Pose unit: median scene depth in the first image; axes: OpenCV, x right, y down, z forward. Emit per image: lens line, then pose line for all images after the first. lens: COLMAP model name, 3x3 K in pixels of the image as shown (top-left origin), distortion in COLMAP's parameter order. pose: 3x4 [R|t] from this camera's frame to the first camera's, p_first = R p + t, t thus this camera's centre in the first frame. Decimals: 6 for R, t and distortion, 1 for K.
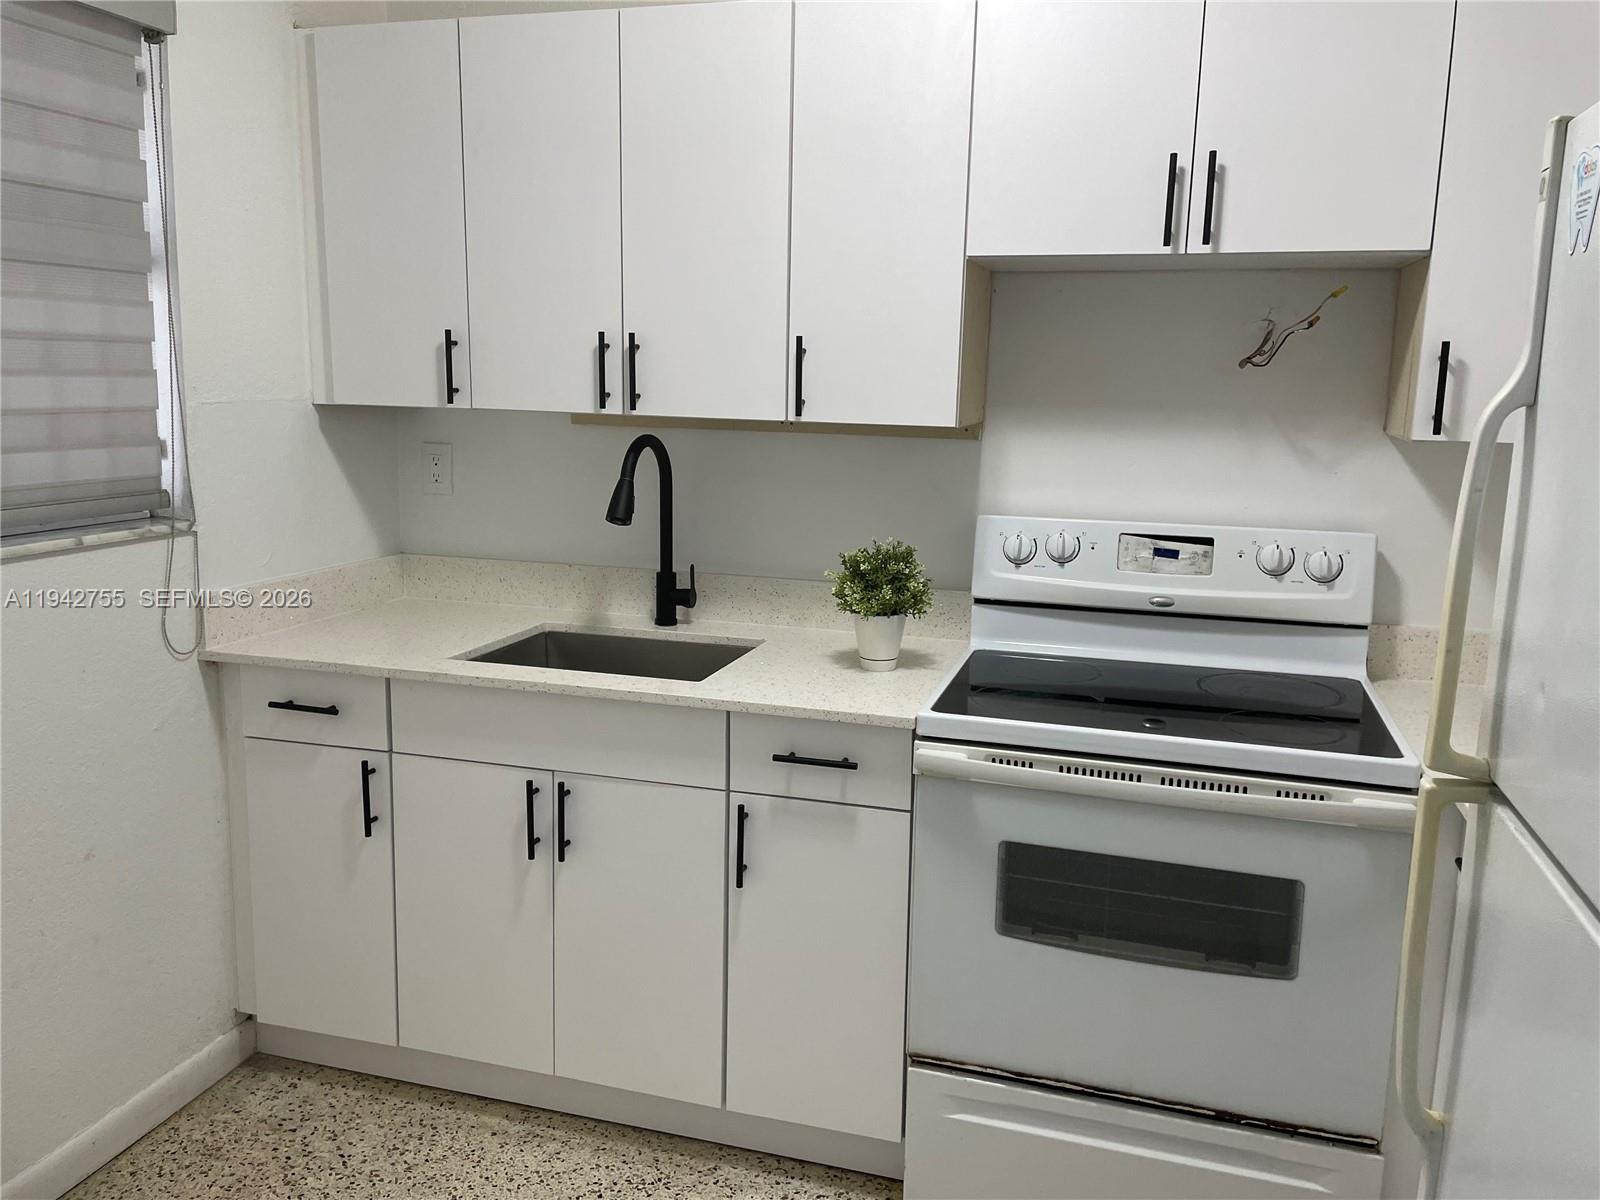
lens RADIAL K [[1203.0, 0, 816.1], [0, 1203.0, 576.5], [0, 0, 1]] dist [0.093327, -0.116161]
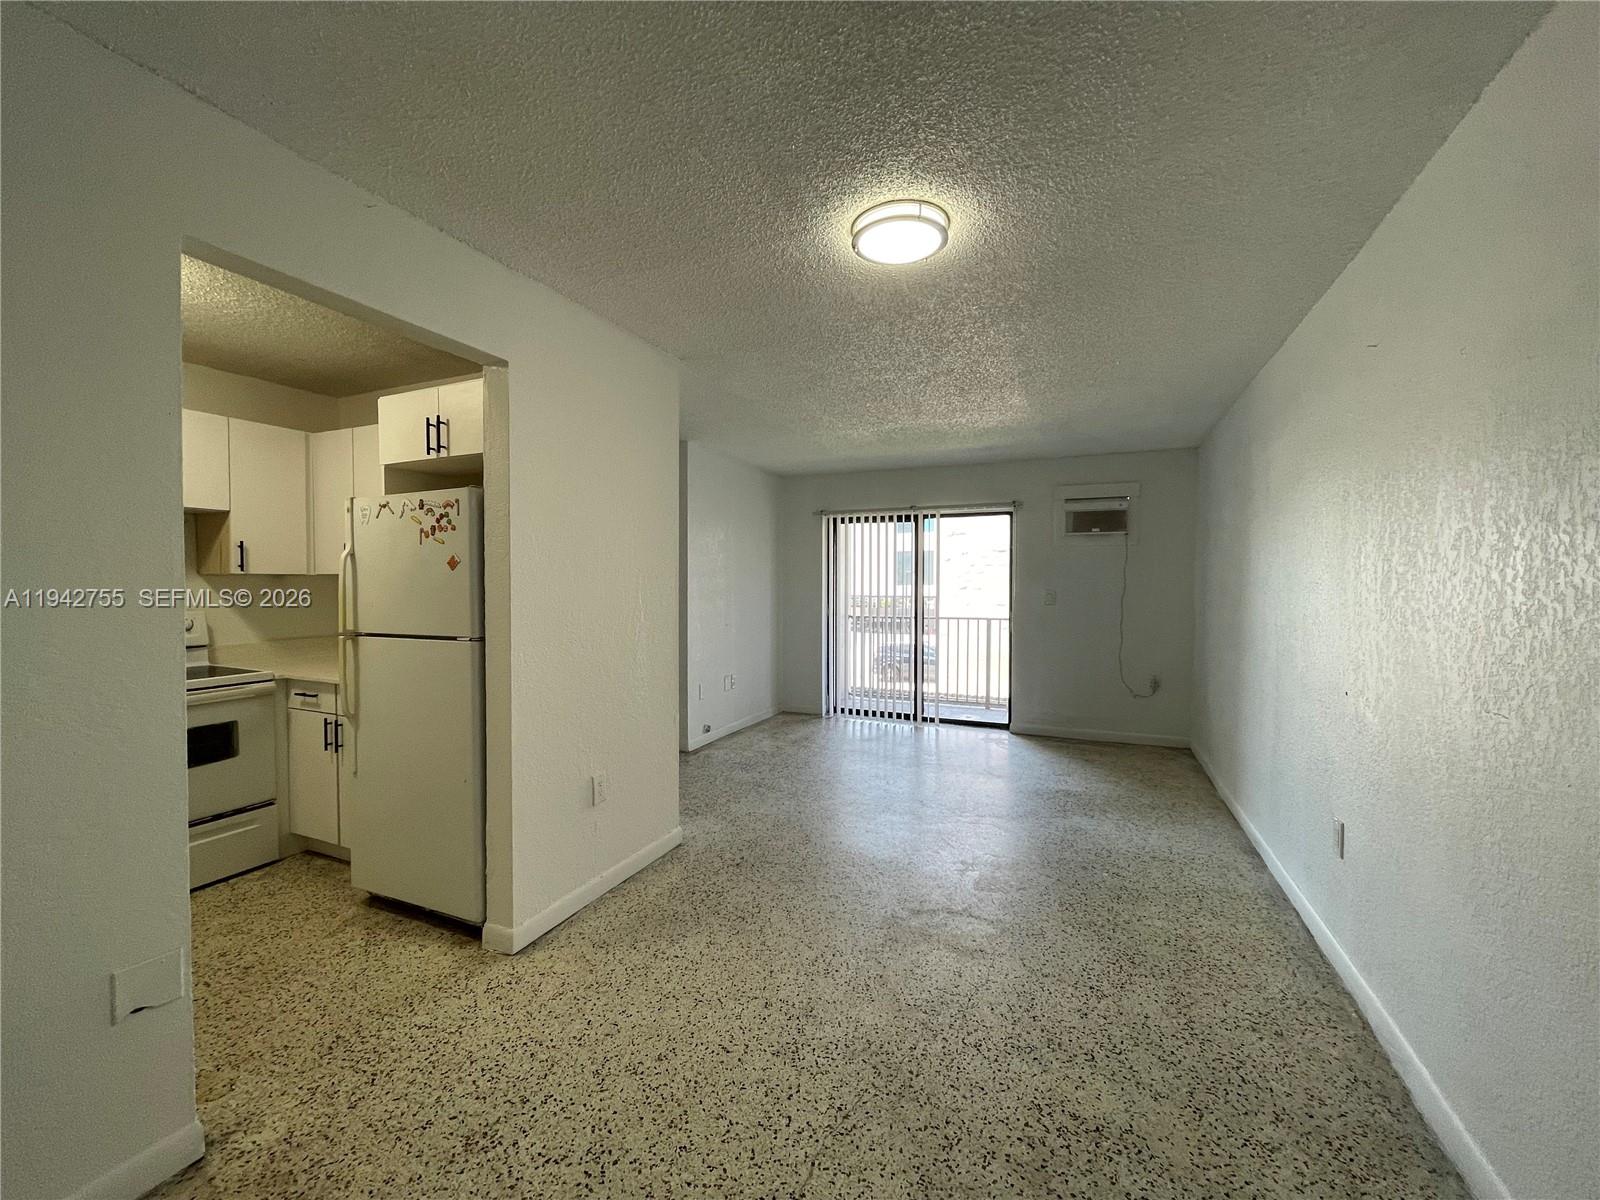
lens RADIAL K [[642.6, 0, 792.4], [0, 642.6, 599.7], [0, 0, 1]] dist [-0.001454, 0.000092]
pose [[0.137851, -0.049310, 0.989225, -0.775617], [0.163316, 0.986221, 0.026402, 0.117726], [-0.976896, 0.157916, 0.144004, -0.475270]]
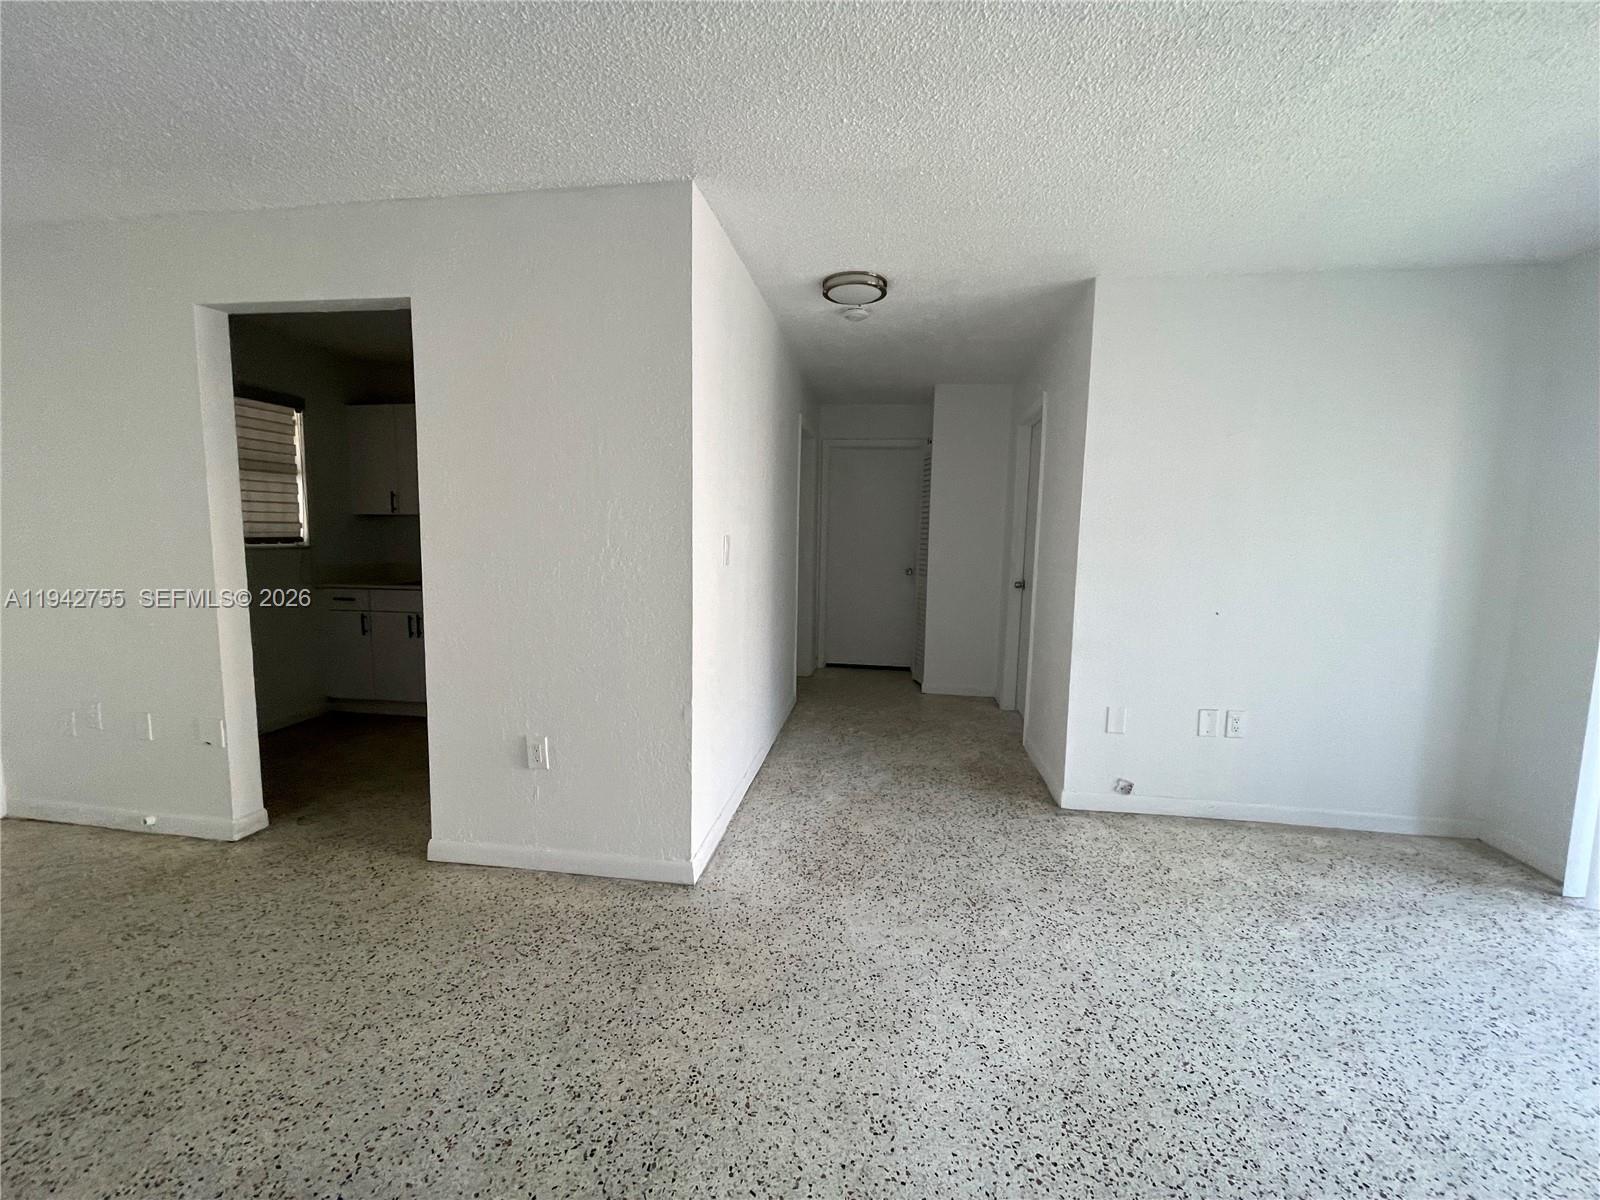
lens RADIAL K [[642.6, 0, 795.8], [0, 642.6, 597.4], [0, 0, 1]] dist [-0.001454, 0.000092]
pose [[0.990303, -0.021879, 0.137191, 0.626397], [0.029652, 0.998053, -0.054872, 0.251407], [-0.135723, 0.058408, 0.989024, -1.018129]]
